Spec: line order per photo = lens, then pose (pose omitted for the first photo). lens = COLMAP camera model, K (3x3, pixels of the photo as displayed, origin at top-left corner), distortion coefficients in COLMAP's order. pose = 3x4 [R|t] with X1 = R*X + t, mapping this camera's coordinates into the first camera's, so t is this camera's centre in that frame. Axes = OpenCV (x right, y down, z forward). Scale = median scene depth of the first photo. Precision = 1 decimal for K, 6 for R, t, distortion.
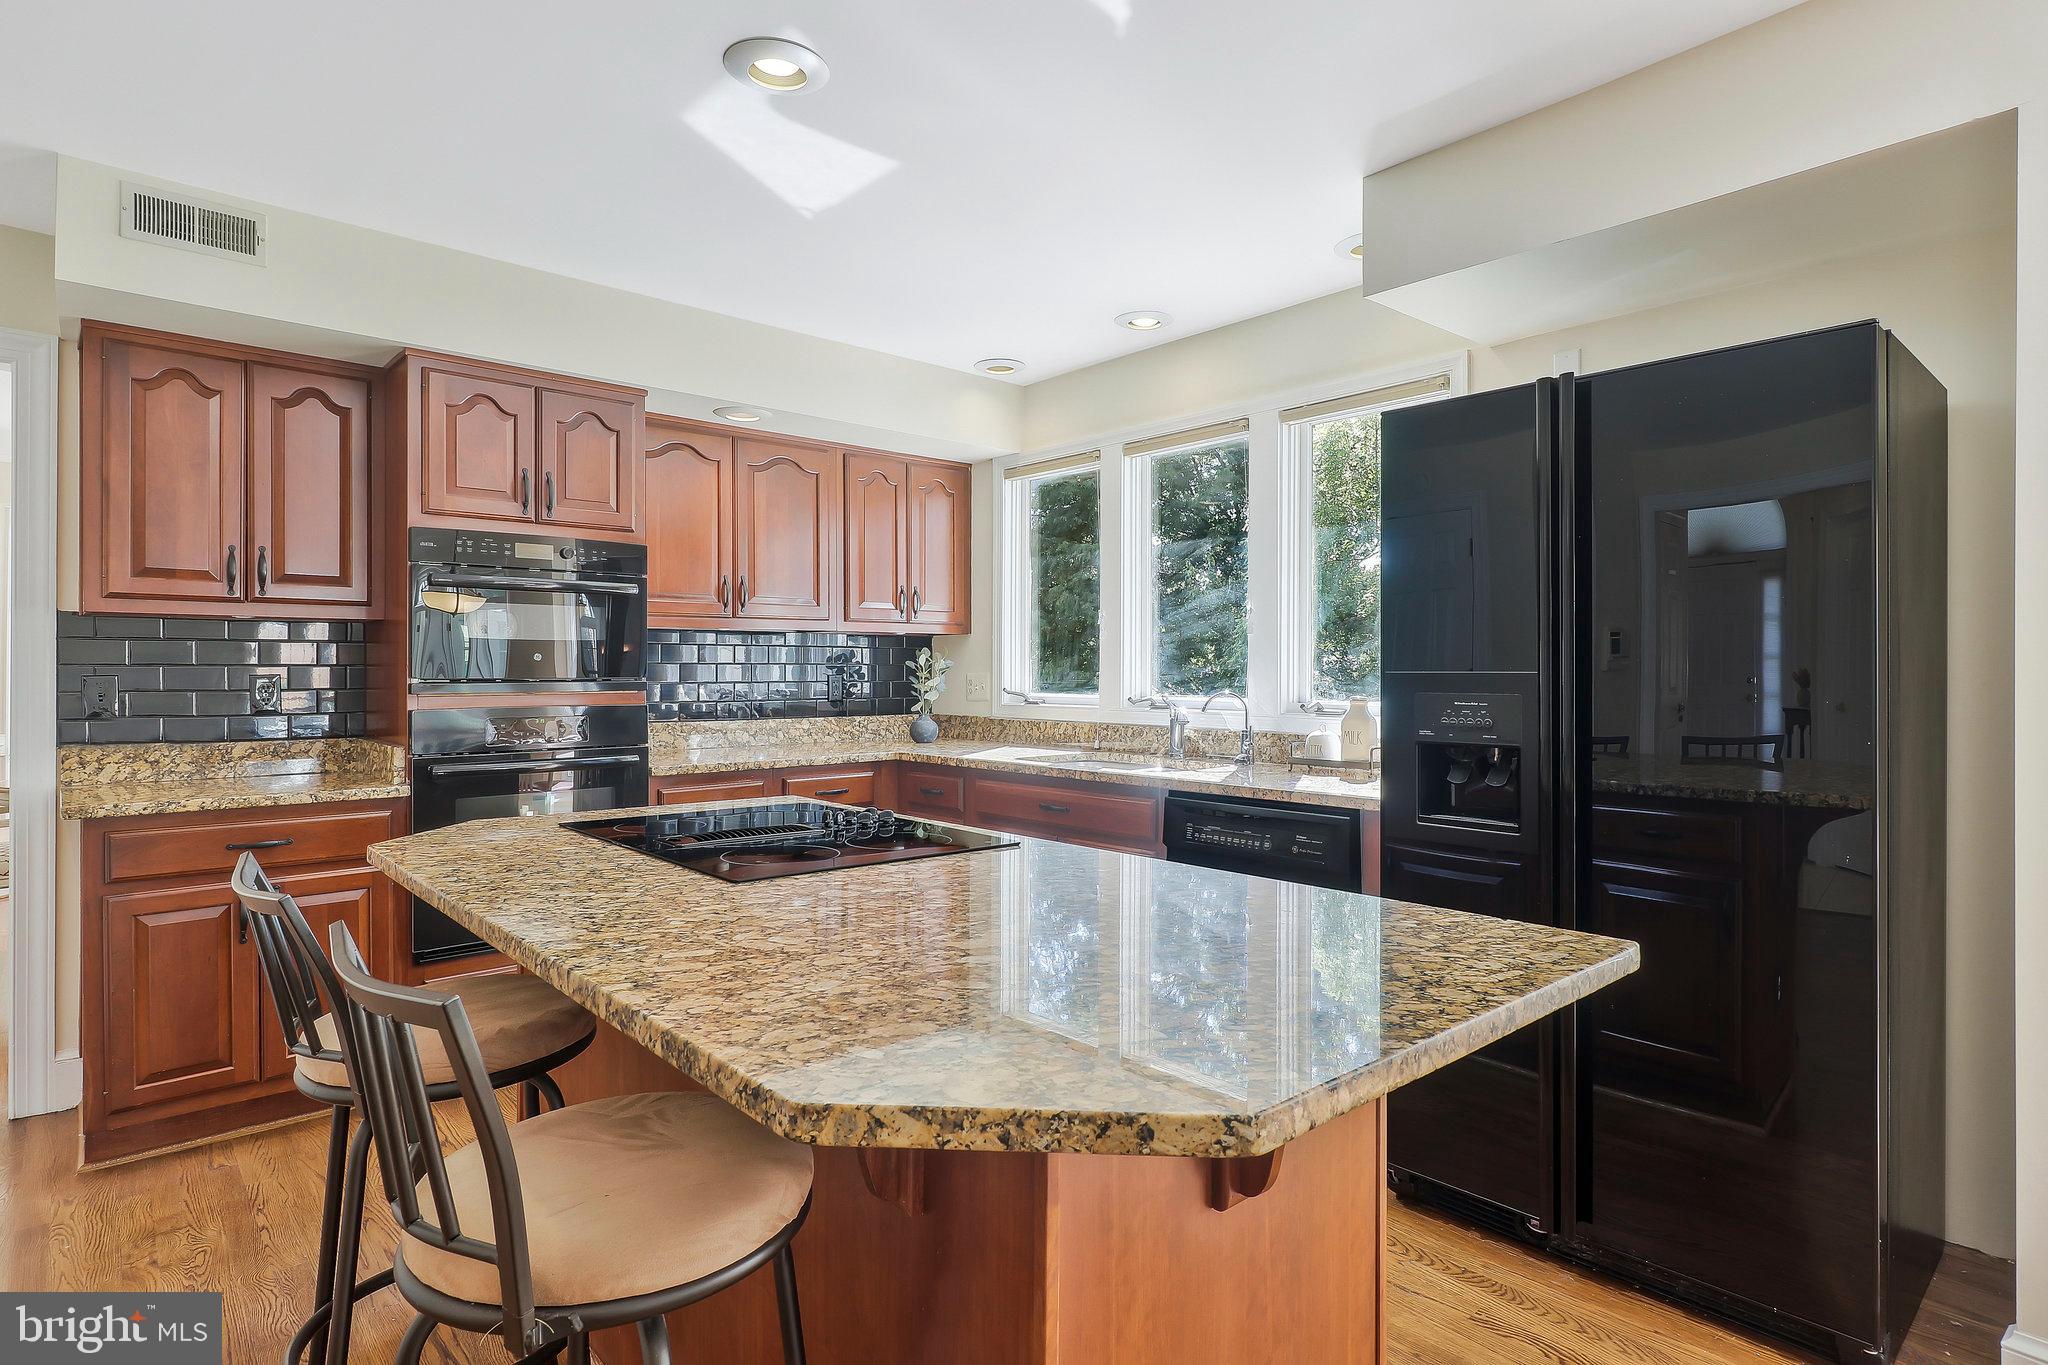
lens RADIAL K [[1059.2, 0, 1028.5], [0, 1059.2, 672.4], [0, 0, 1]] dist [-0.000758, -0.001175]
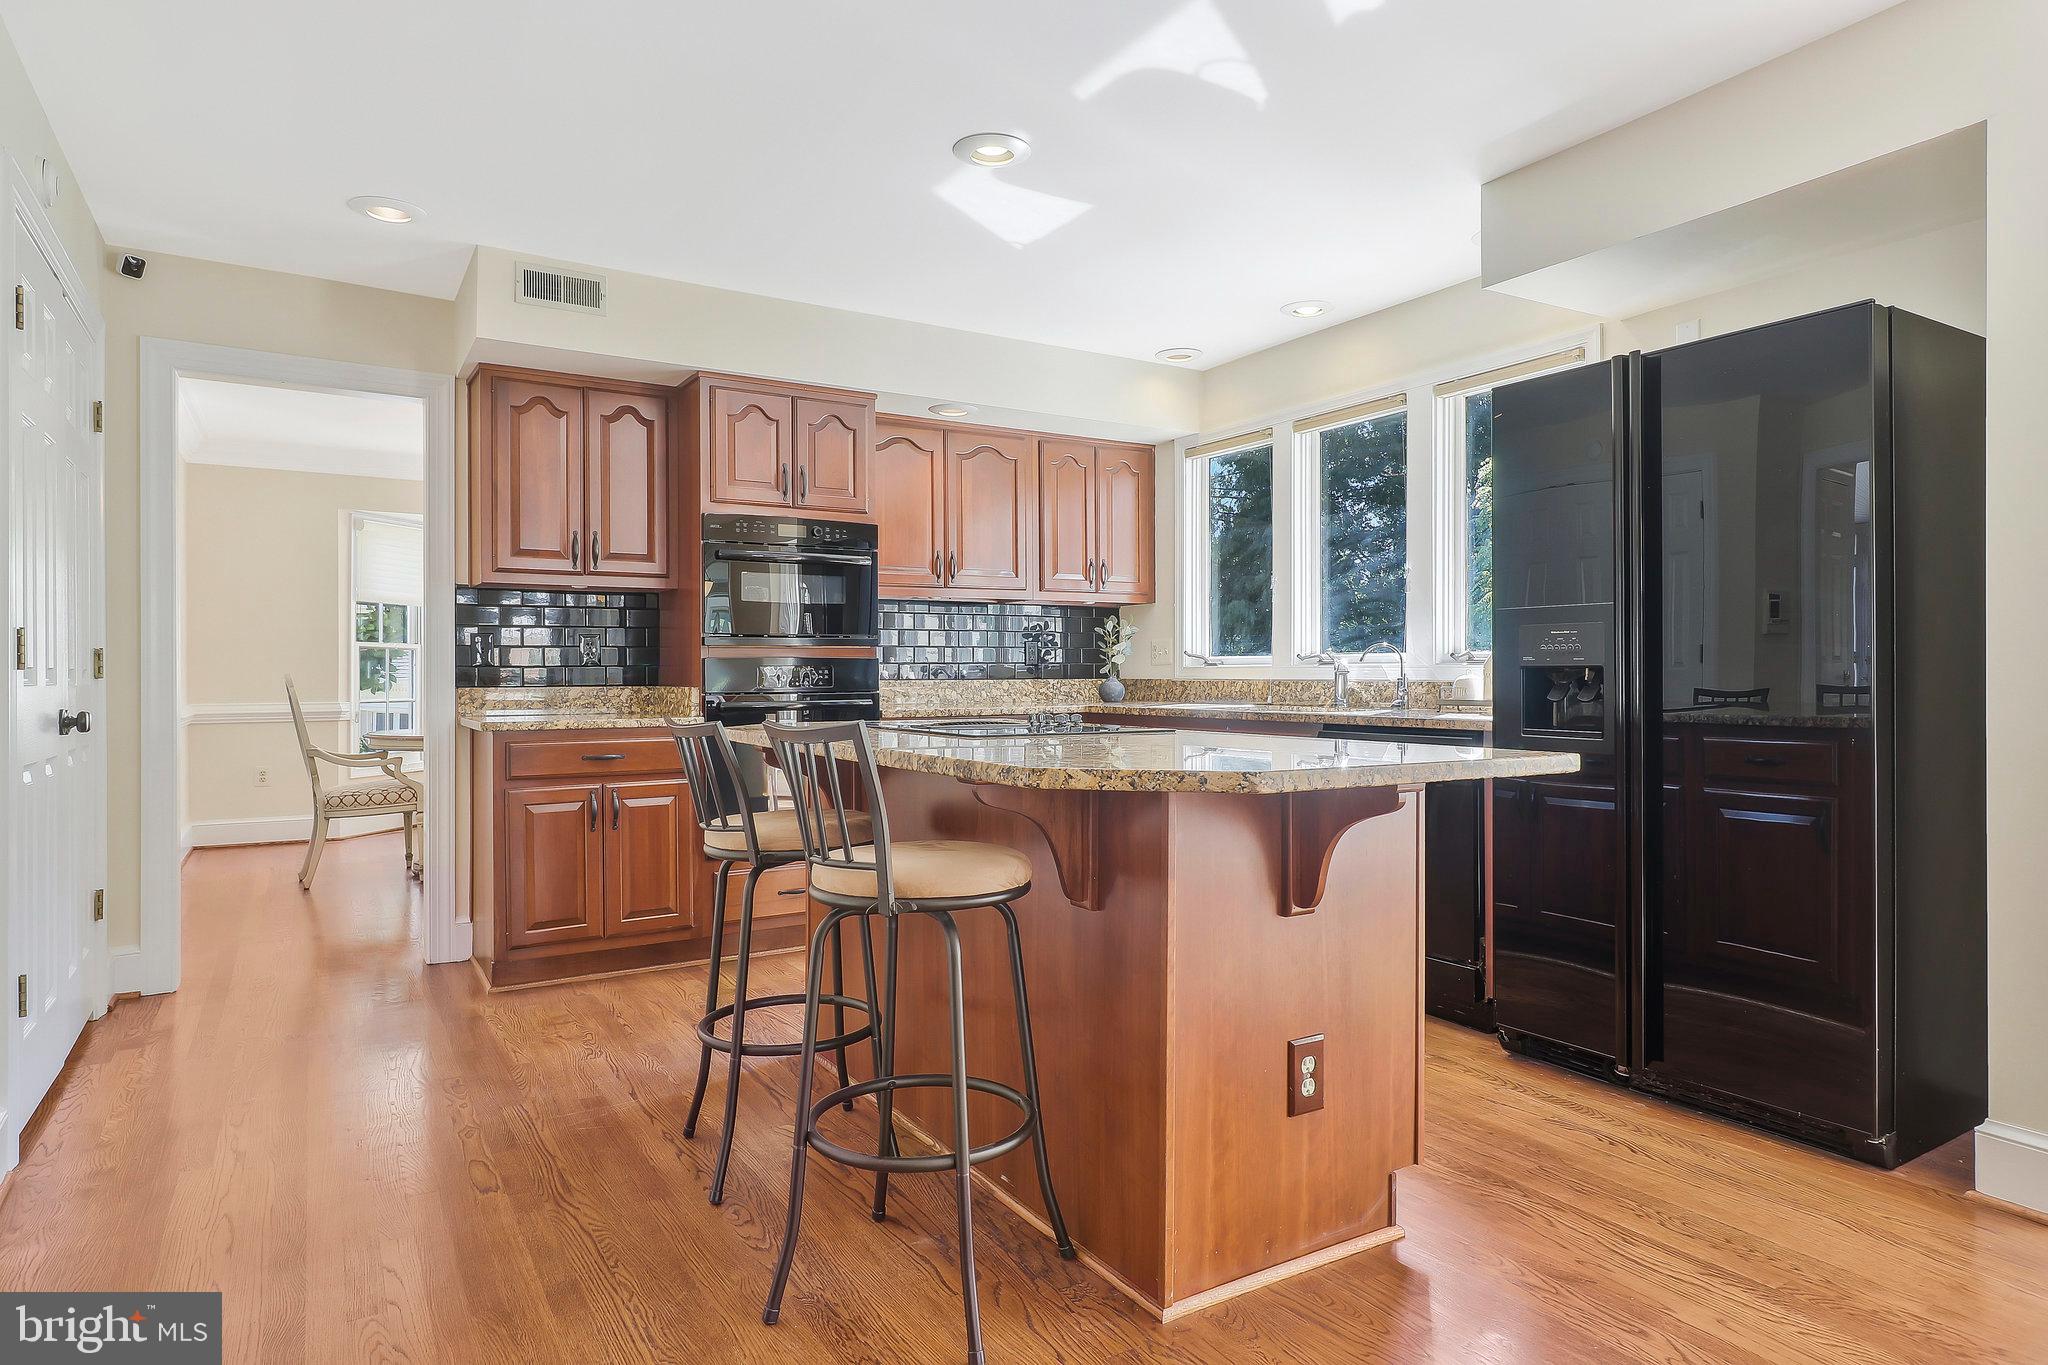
lens RADIAL K [[1161.3, 0, 1024.0], [0, 1161.3, 682.5], [0, 0, 1]] dist [0.001839, 0.001176]
pose [[0.983692, -0.002656, -0.179842, 0.039169], [0.003866, 0.999972, 0.006381, 0.053248], [0.179820, -0.006972, 0.983675, -0.273575]]
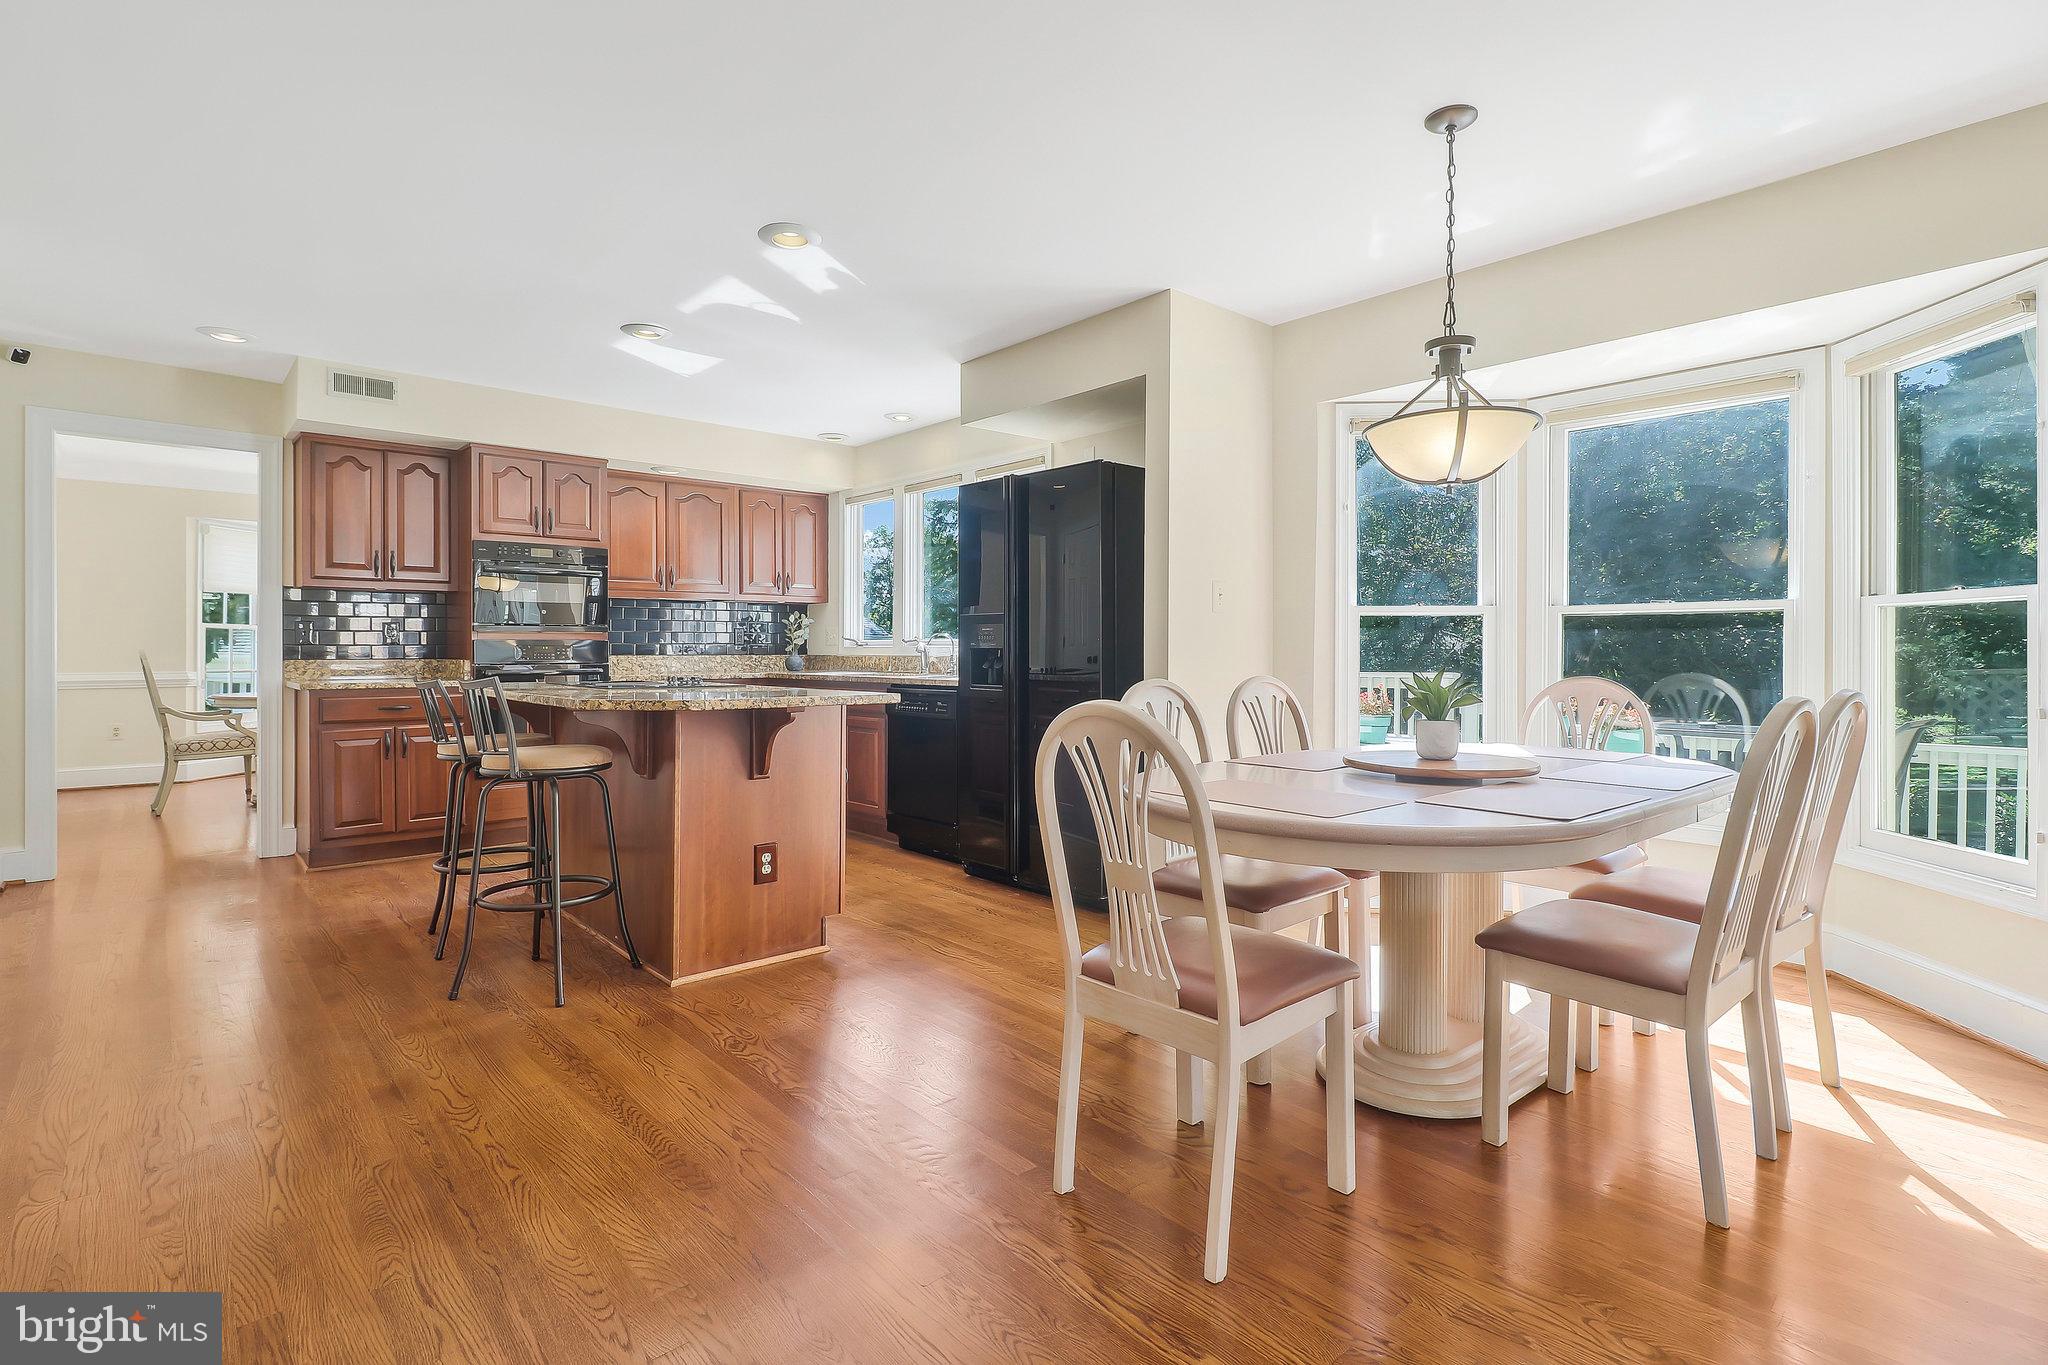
lens RADIAL K [[969.0, 0, 1025.7], [0, 969.0, 657.3], [0, 0, 1]] dist [0.000676, -0.000431]
pose [[0.999999, 0.000023, 0.001659, 0.343569], [-0.000035, 0.999974, 0.007147, 0.049714], [-0.001659, -0.007147, 0.999973, -0.632348]]
